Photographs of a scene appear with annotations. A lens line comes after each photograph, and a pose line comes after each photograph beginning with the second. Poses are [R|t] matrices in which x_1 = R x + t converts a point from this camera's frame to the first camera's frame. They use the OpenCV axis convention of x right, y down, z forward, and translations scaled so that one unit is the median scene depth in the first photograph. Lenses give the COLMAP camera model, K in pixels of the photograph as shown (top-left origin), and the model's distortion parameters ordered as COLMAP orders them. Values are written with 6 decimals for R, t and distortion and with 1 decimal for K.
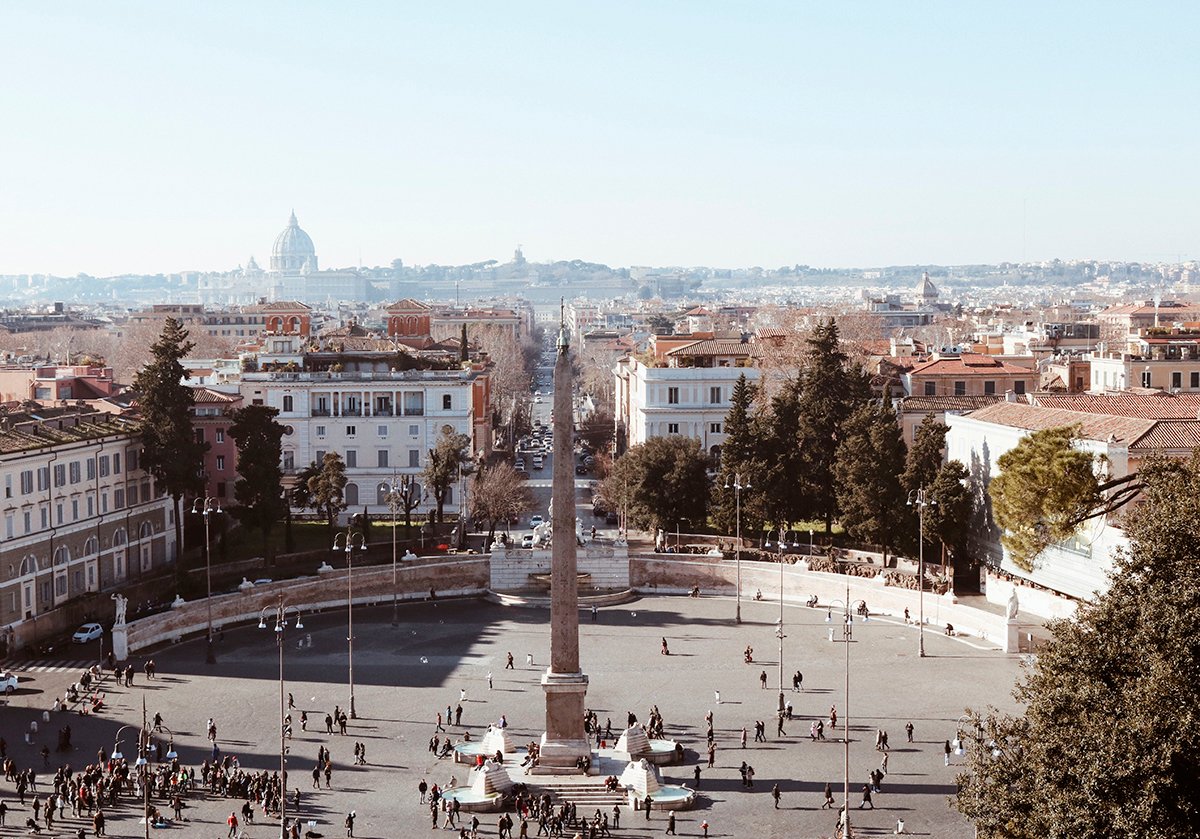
lens RADIAL K [[1936.8, 0, 596.1], [0, 1936.8, 419.0], [0, 0, 1]] dist [-0.061228, 0.000000]
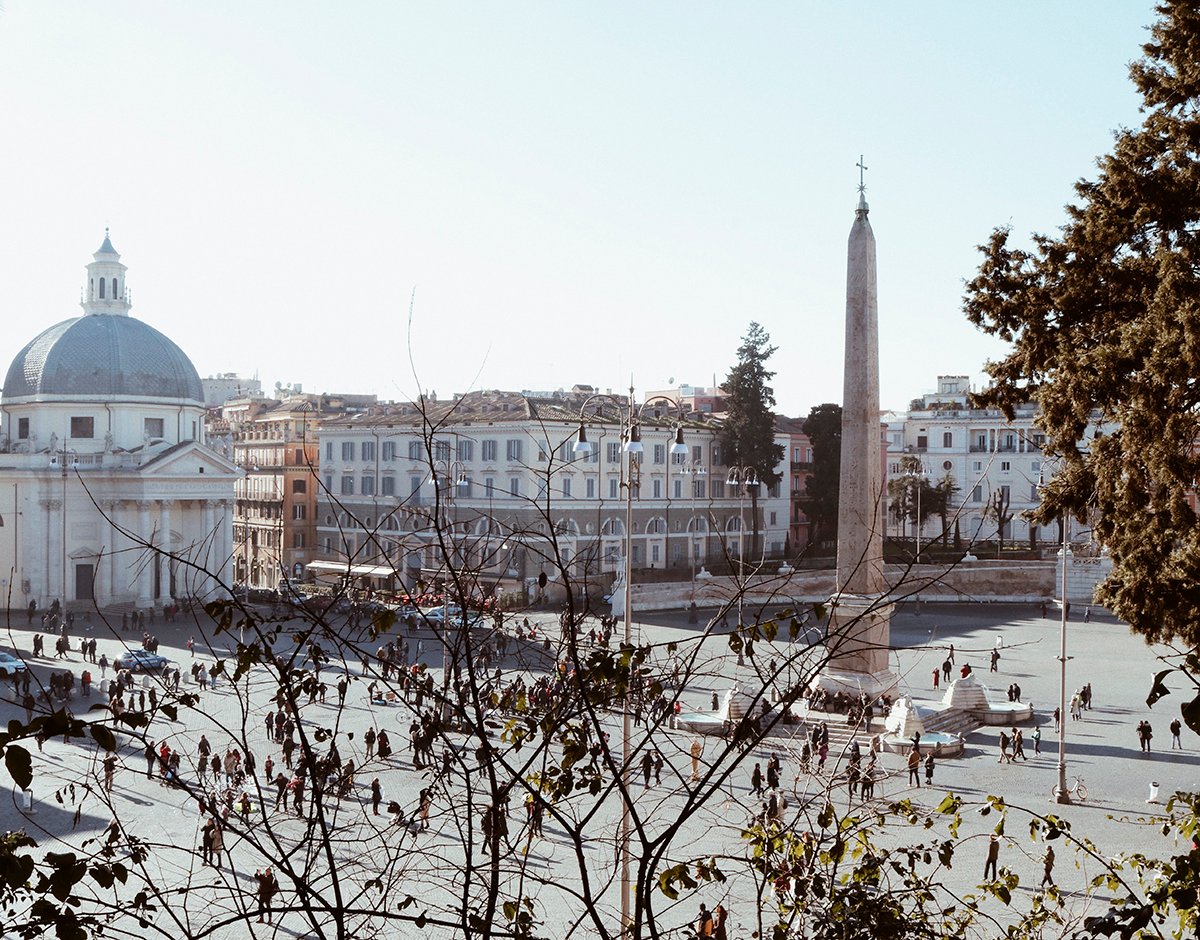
lens RADIAL K [[1546.8, 0, 601.6], [0, 1546.8, 470.4], [0, 0, 1]] dist [-0.045843, 0.000000]
pose [[0.843628, 0.013628, -0.536755, 0.150897], [-0.049548, 0.997388, -0.052553, 0.070526], [0.534637, 0.070930, 0.842100, 0.219390]]
